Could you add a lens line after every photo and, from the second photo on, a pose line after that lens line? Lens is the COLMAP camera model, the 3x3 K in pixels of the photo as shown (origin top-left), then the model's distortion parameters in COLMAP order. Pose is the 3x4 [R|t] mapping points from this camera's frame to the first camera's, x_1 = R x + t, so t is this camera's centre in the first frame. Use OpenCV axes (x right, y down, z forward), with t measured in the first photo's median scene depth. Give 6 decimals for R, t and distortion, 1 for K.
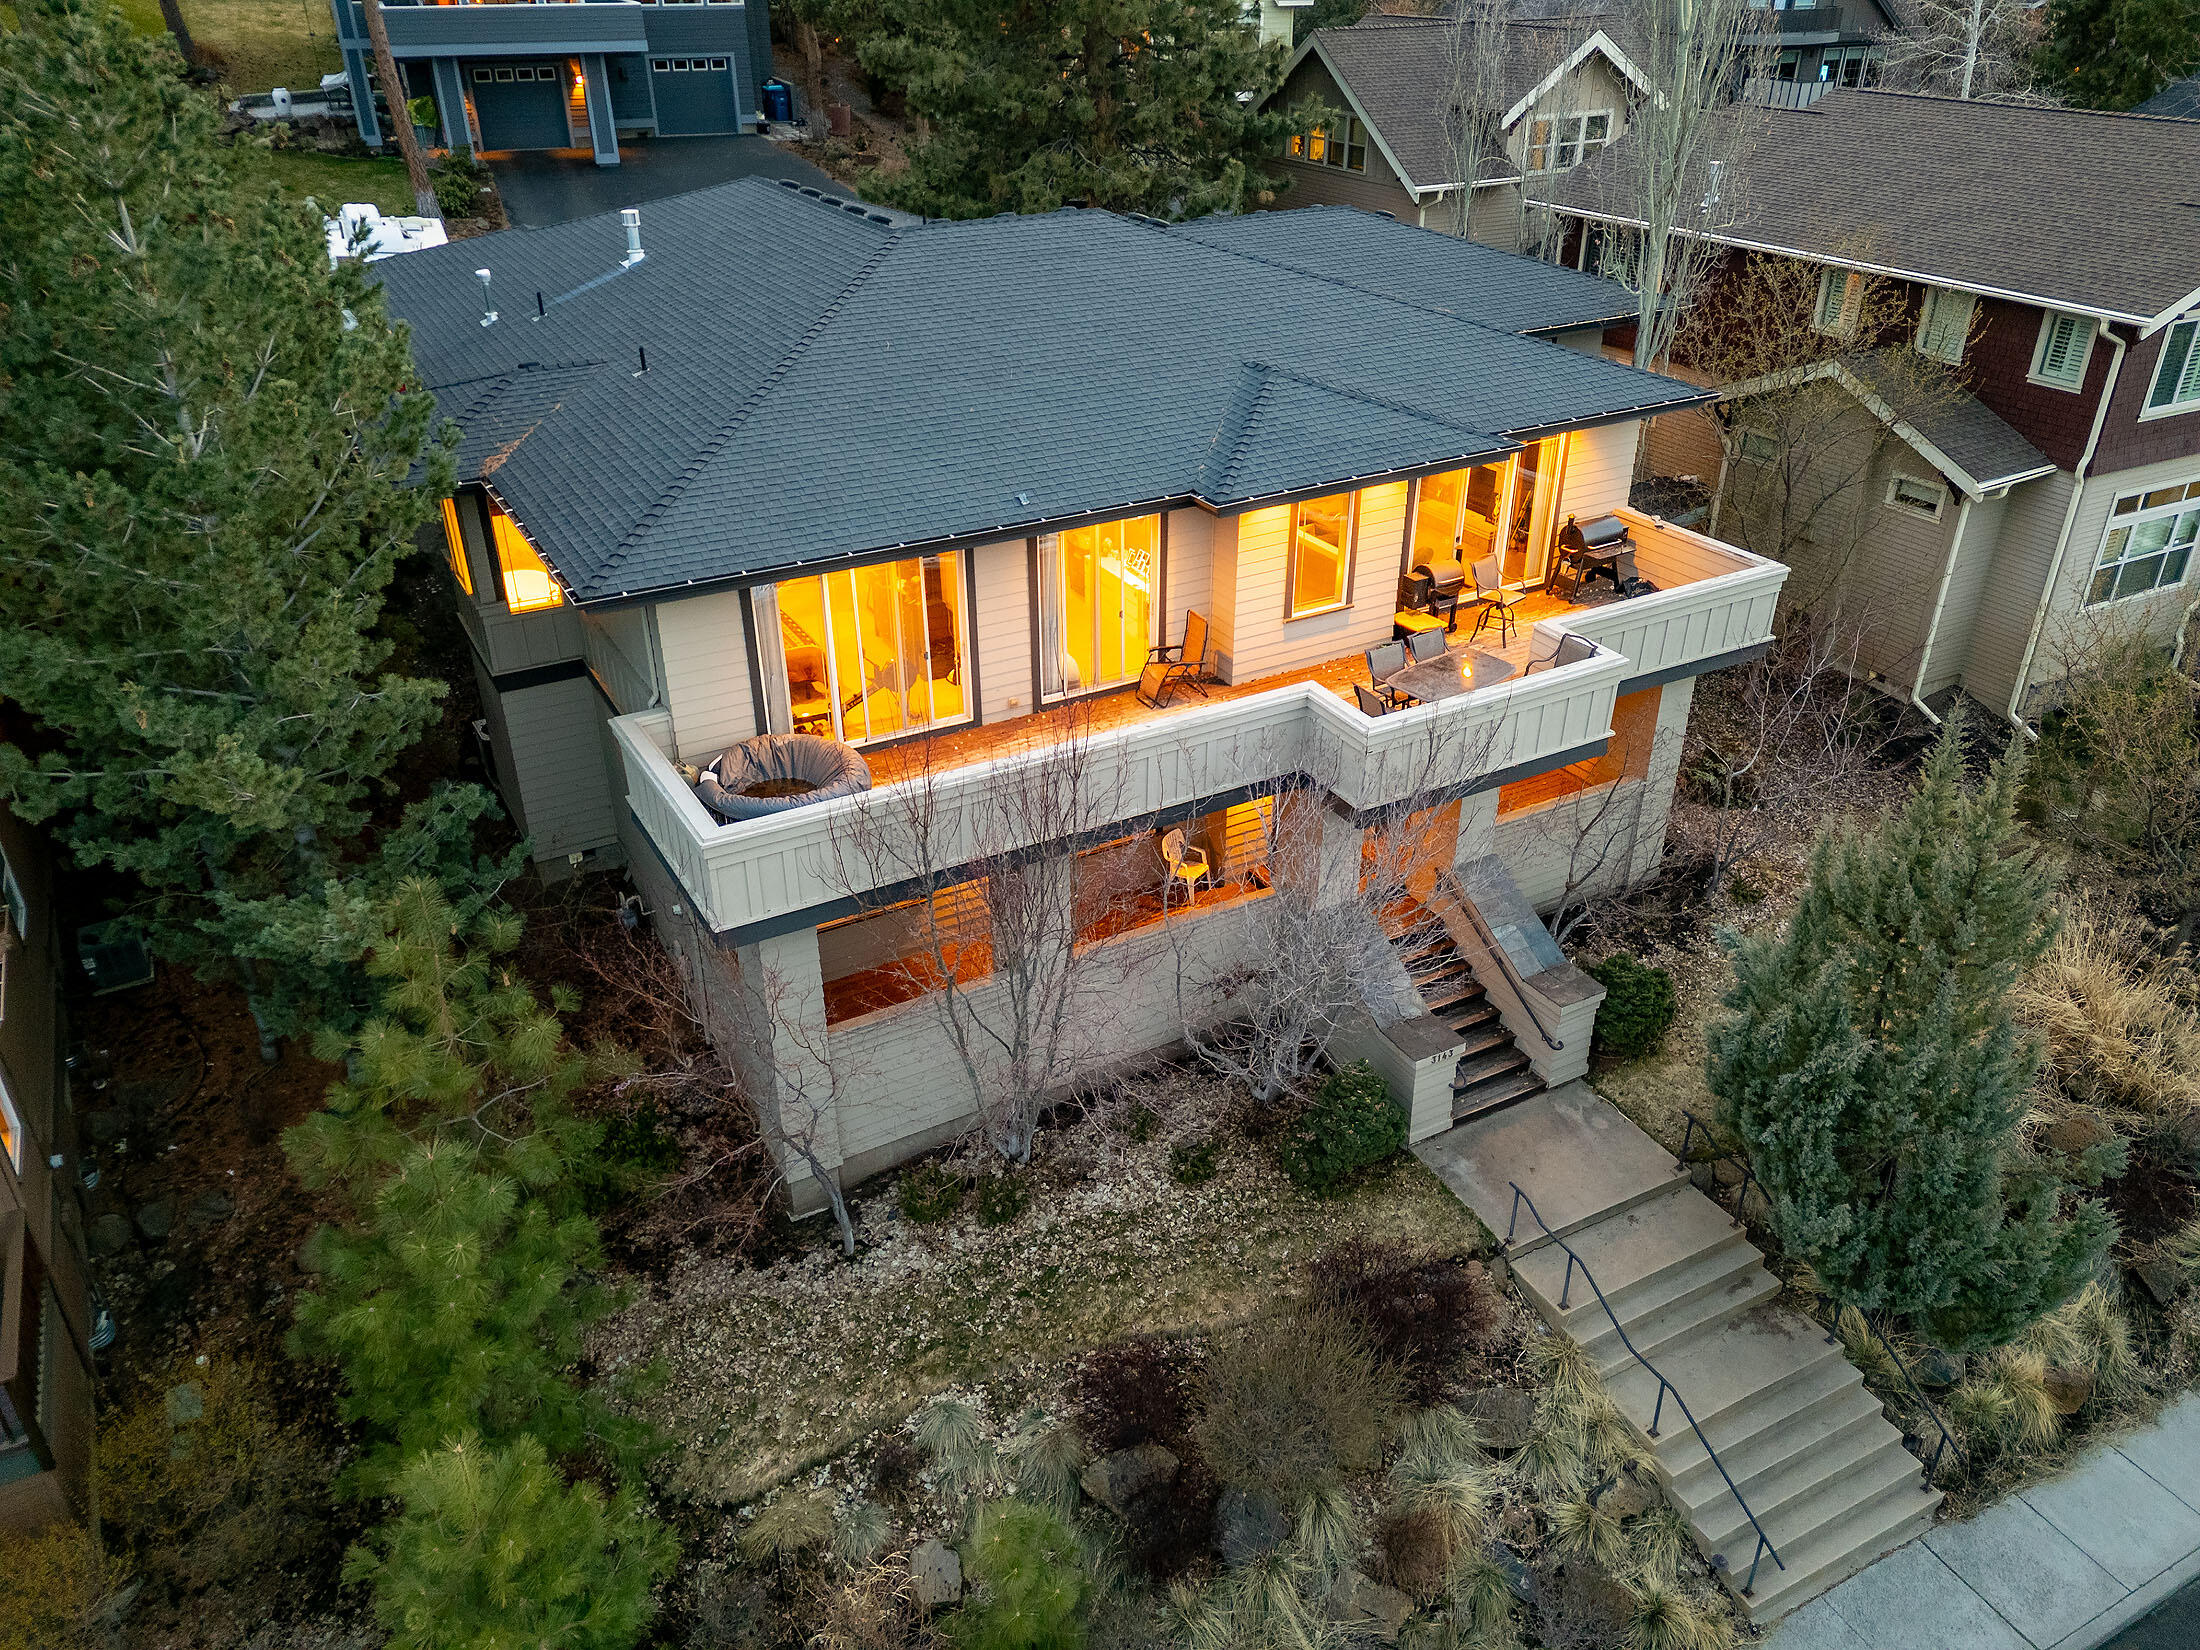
lens RADIAL K [[1605.5, 0, 1098.7], [0, 1605.5, 822.6], [0, 0, 1]] dist [0.073008, -0.059025]
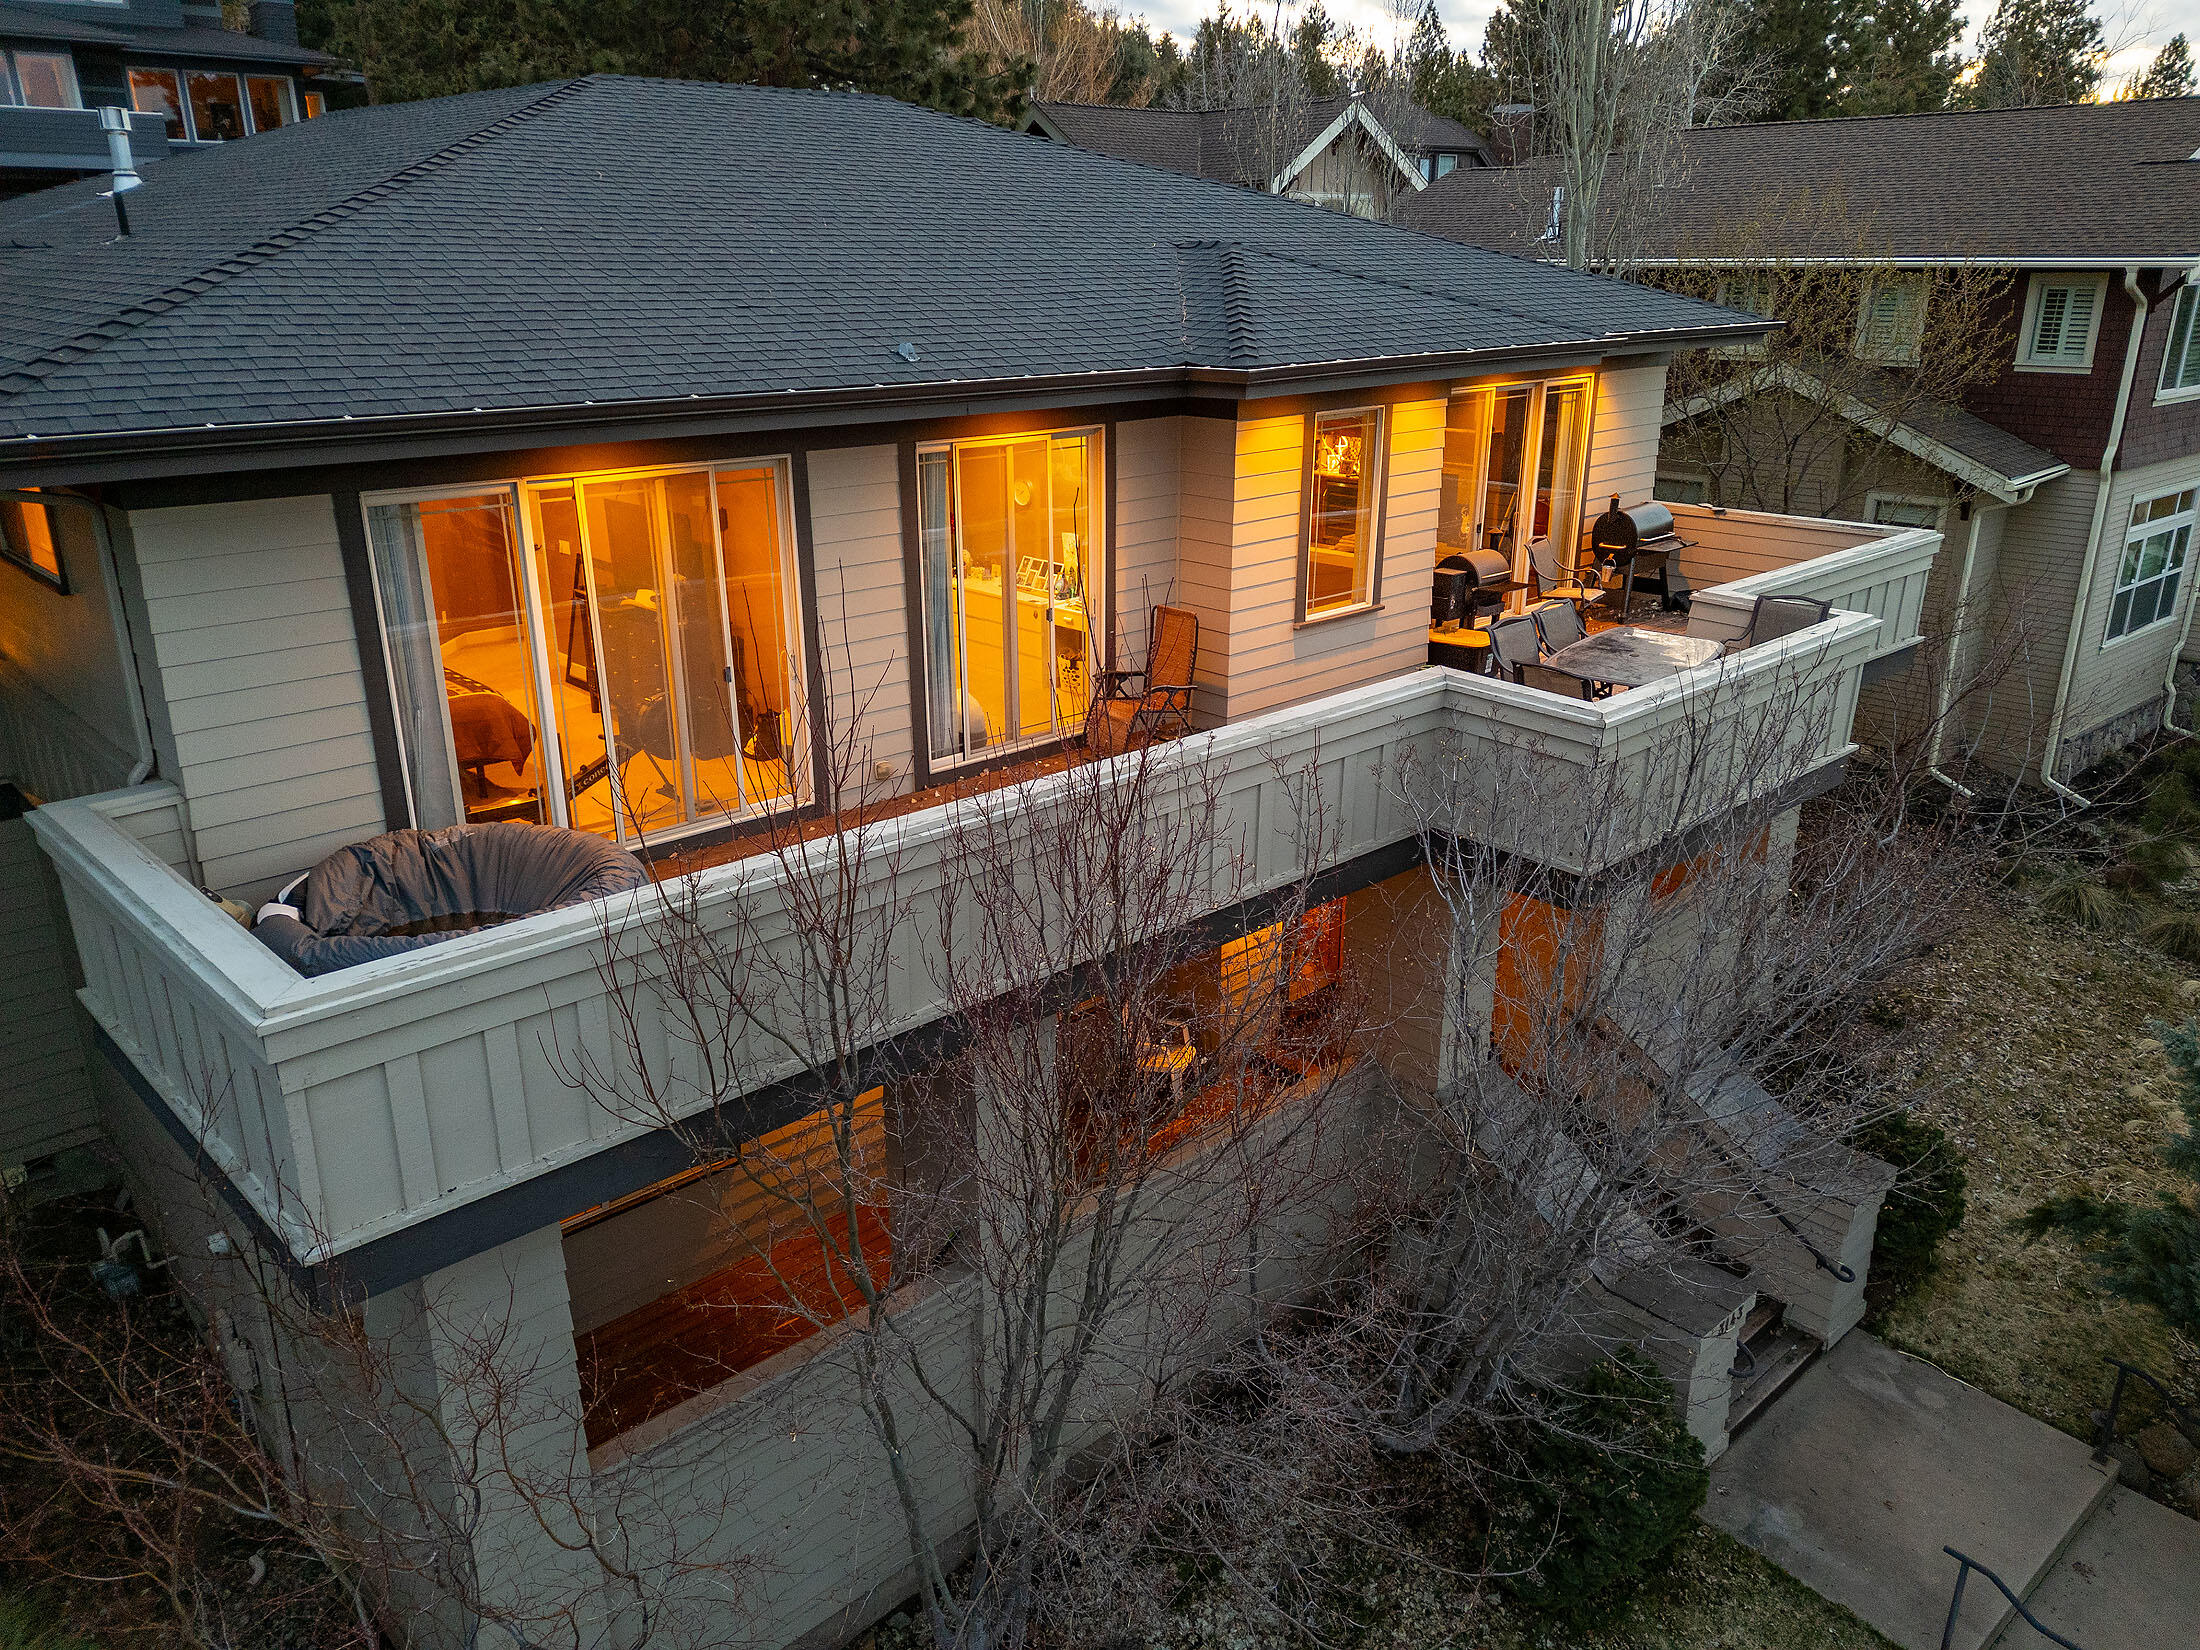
lens RADIAL K [[1605.5, 0, 1098.7], [0, 1605.5, 822.6], [0, 0, 1]] dist [0.073008, -0.059025]
pose [[0.970525, -0.076804, 0.228435, -0.118040], [0.114424, 0.981061, -0.156289, 0.040697], [-0.212105, 0.177821, 0.960932, 0.494032]]
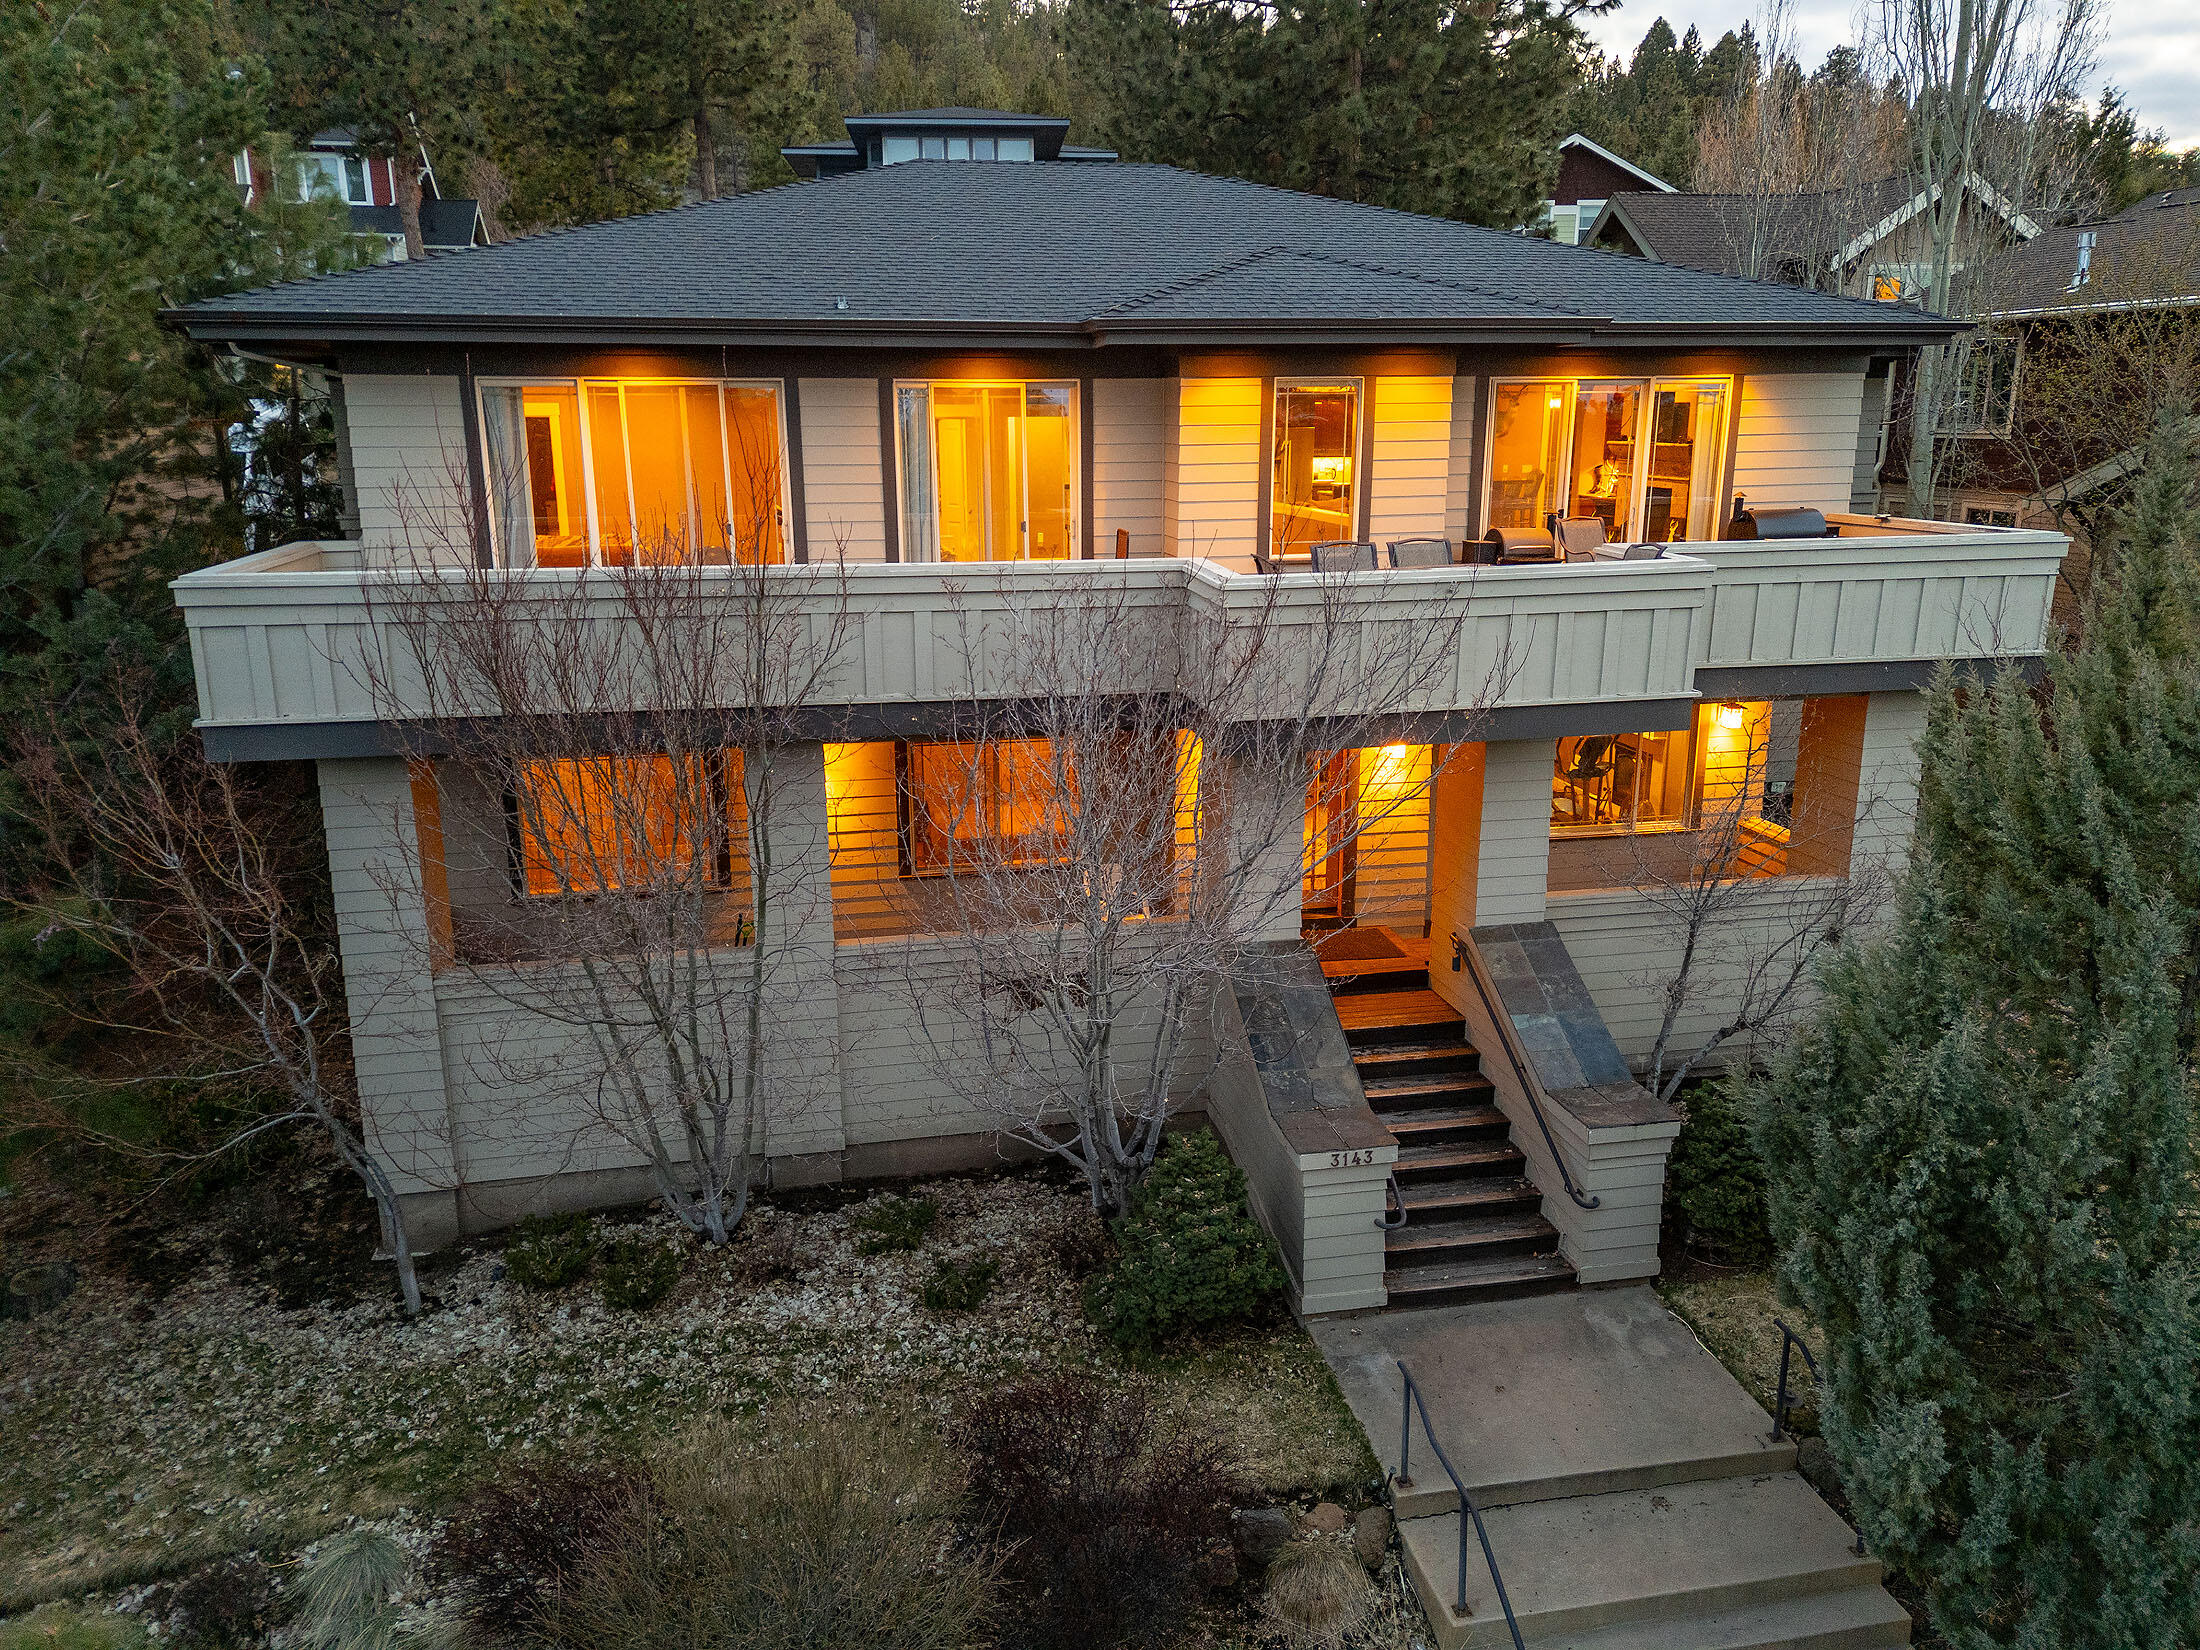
lens RADIAL K [[1605.5, 0, 1098.7], [0, 1605.5, 822.6], [0, 0, 1]] dist [0.073008, -0.059025]
pose [[0.953921, 0.076878, -0.290042, 0.300344], [-0.147947, 0.961461, -0.231740, 0.185321], [0.261048, 0.263973, 0.928532, 0.389085]]
